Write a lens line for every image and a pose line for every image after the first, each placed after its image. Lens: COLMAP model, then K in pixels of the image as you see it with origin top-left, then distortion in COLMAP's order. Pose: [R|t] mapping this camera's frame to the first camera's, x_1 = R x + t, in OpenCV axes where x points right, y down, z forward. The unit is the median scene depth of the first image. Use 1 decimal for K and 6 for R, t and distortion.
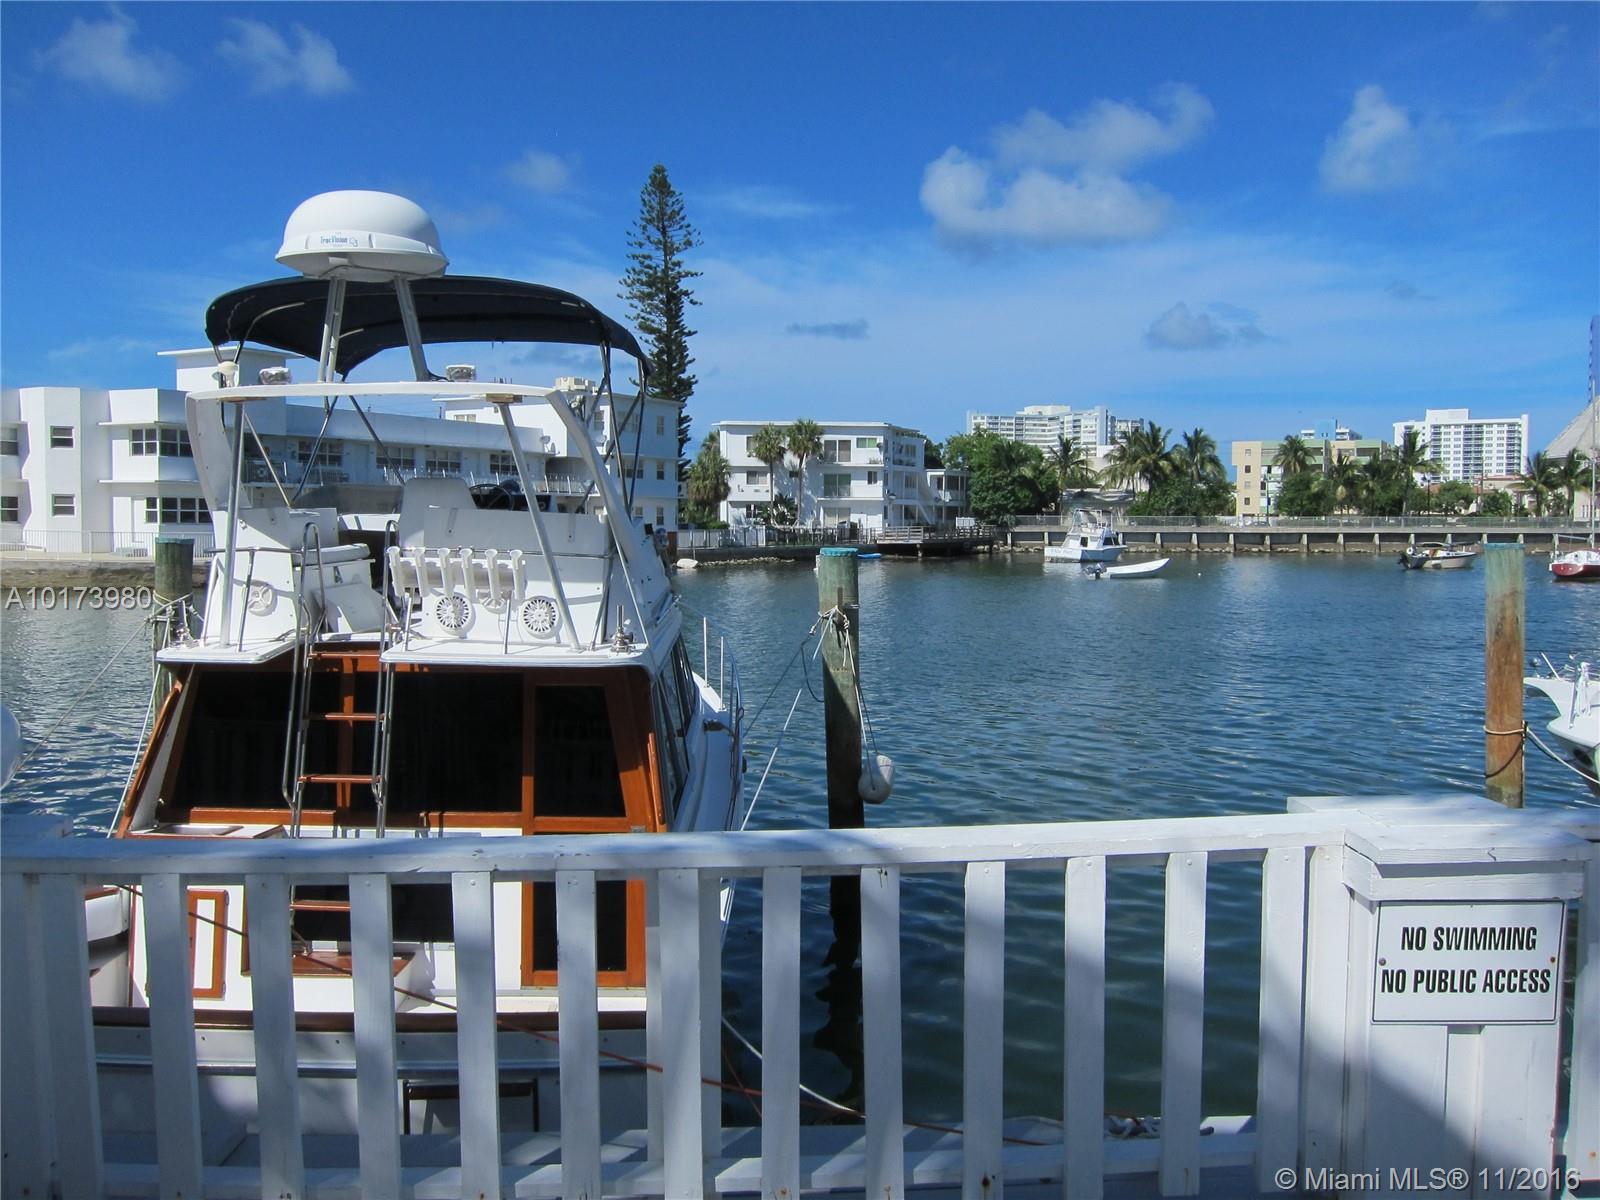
lens RADIAL K [[1312.4, 0, 800.0], [0, 1312.4, 600.0], [0, 0, 1]] dist [-0.074656, 0.030702]
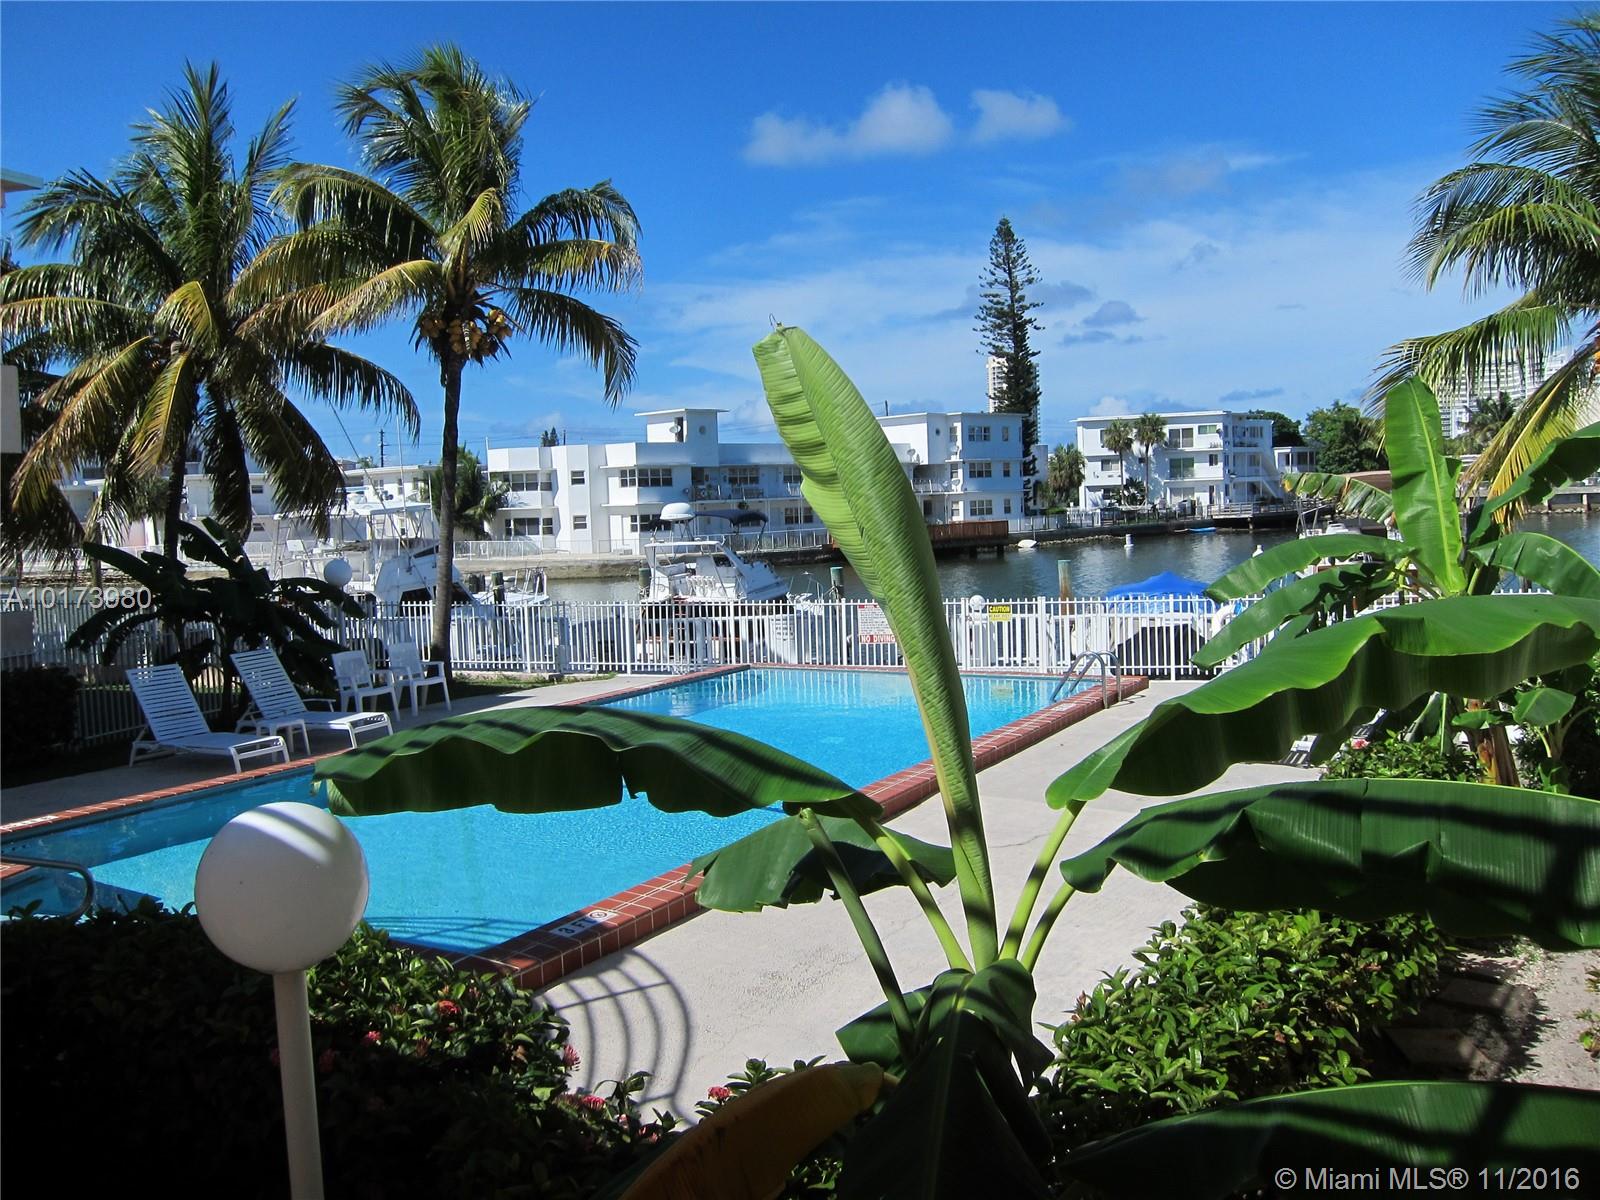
lens RADIAL K [[1312.4, 0, 800.0], [0, 1312.4, 600.0], [0, 0, 1]] dist [-0.074656, 0.030702]
pose [[0.942348, -0.018022, -0.334150, 0.095020], [0.025604, 0.999505, 0.018300, -0.001960], [0.333655, -0.025801, 0.942342, -0.190436]]
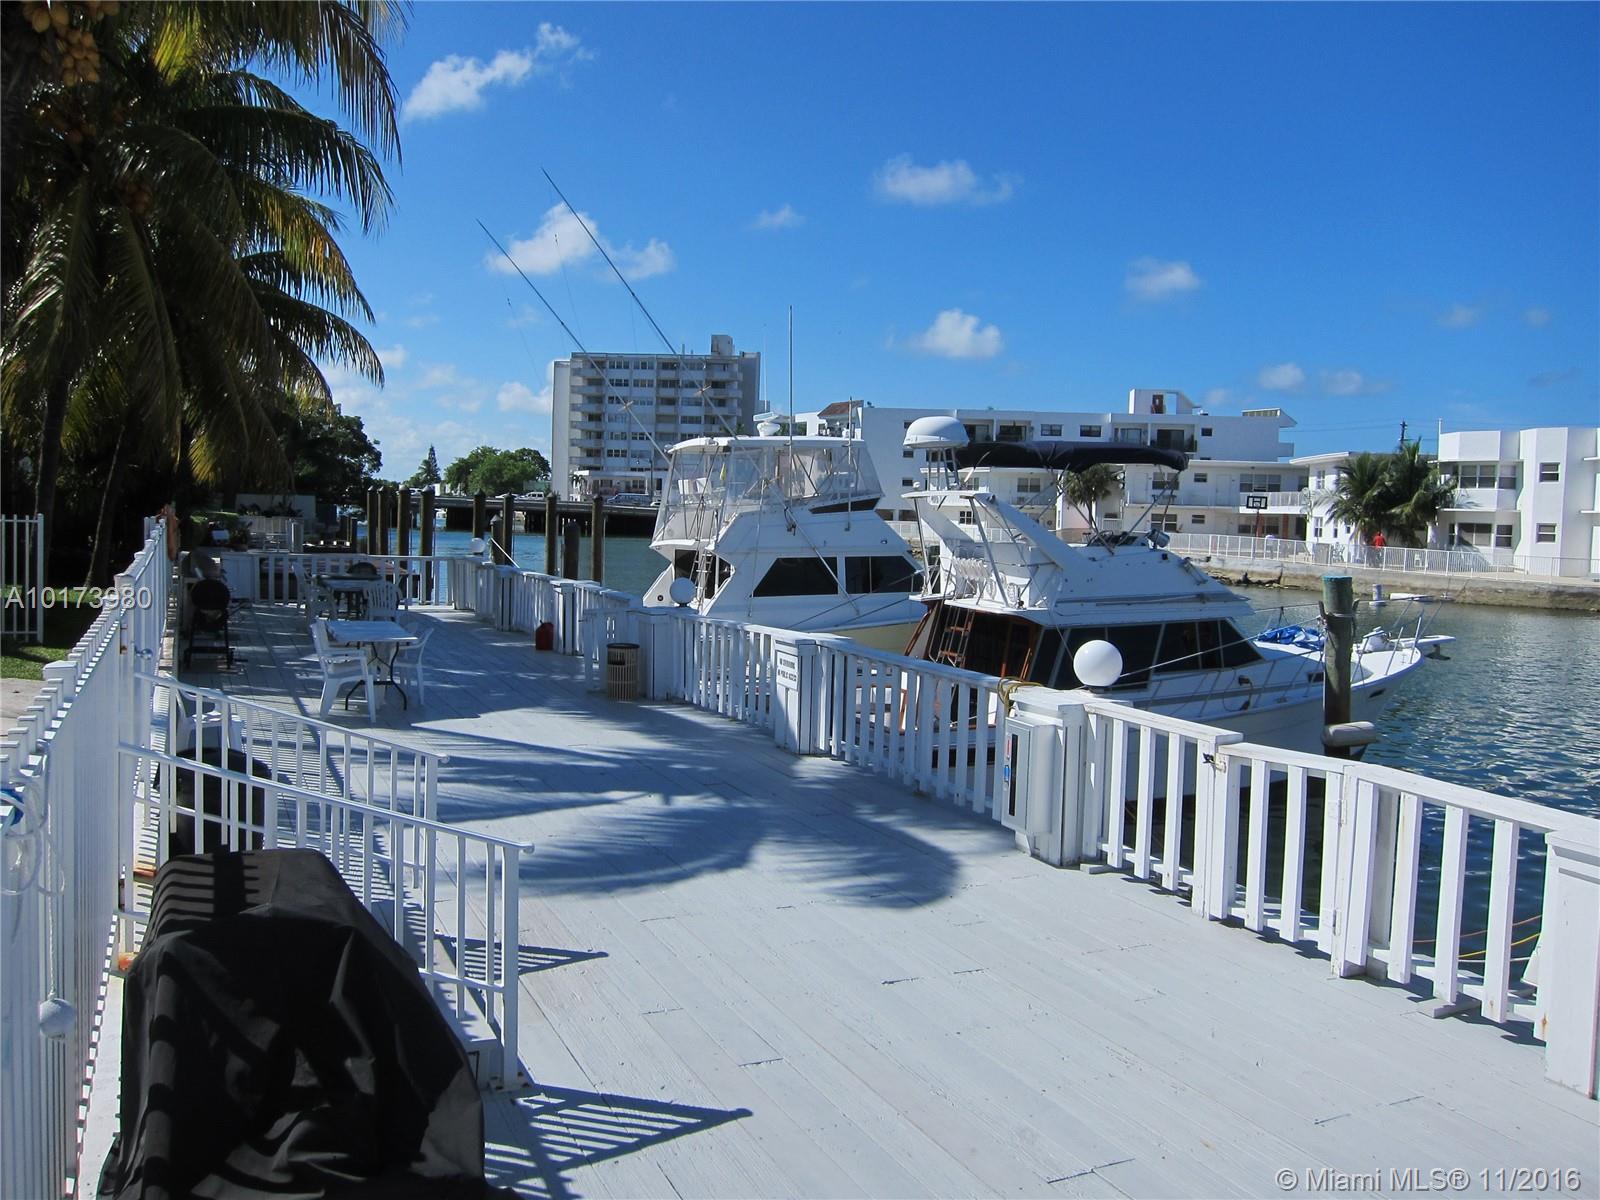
lens RADIAL K [[1312.4, 0, 800.0], [0, 1312.4, 600.0], [0, 0, 1]] dist [-0.074656, 0.030702]
pose [[0.378044, 0.055316, -0.924134, 0.109642], [-0.072406, 0.996922, 0.030054, -0.001181], [0.922952, 0.055551, 0.380886, -0.011496]]
